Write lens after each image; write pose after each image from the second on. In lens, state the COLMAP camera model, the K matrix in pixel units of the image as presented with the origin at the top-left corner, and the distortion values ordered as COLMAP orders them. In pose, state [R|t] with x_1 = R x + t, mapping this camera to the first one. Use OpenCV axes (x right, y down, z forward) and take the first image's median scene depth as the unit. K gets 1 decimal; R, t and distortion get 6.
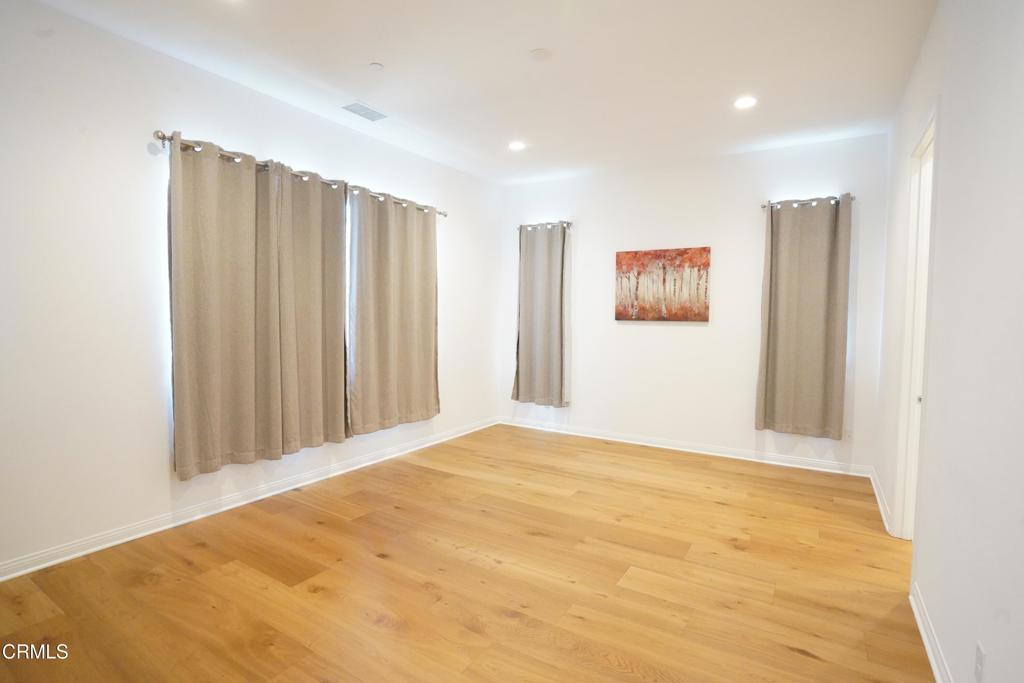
lens RADIAL K [[496.3, 0, 507.6], [0, 496.3, 336.6], [0, 0, 1]] dist [-0.034922, 0.004222]
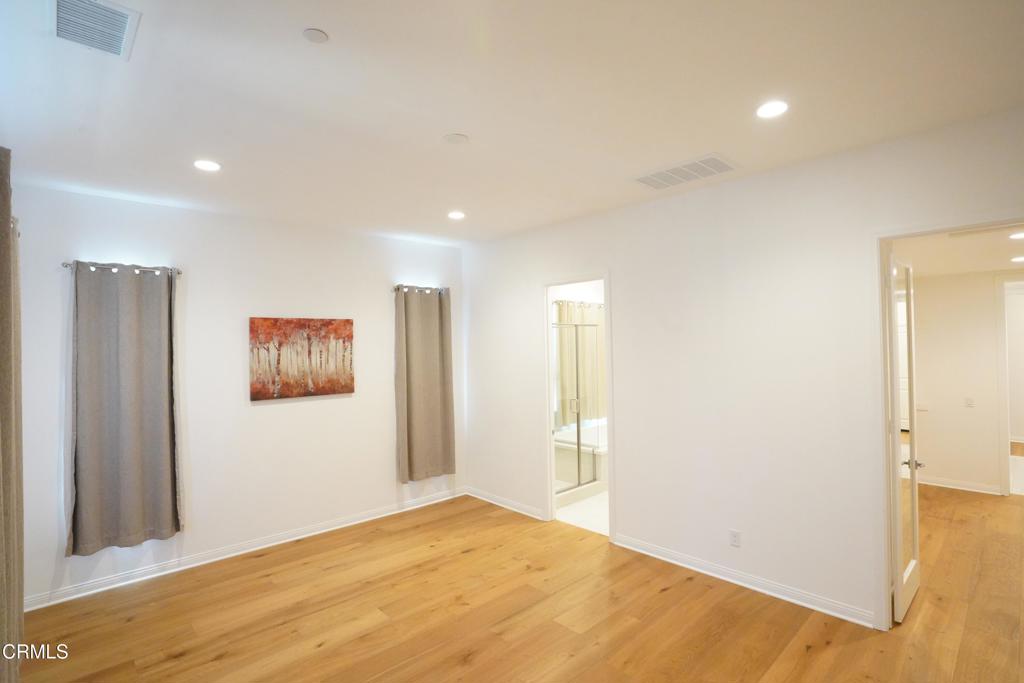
lens RADIAL K [[496.3, 0, 507.1], [0, 496.3, 342.7], [0, 0, 1]] dist [-0.034922, 0.004222]
pose [[0.263035, -0.008122, 0.964752, -0.480137], [0.072106, 0.997333, -0.011263, -0.095829], [-0.962088, 0.072527, 0.262919, 0.411213]]
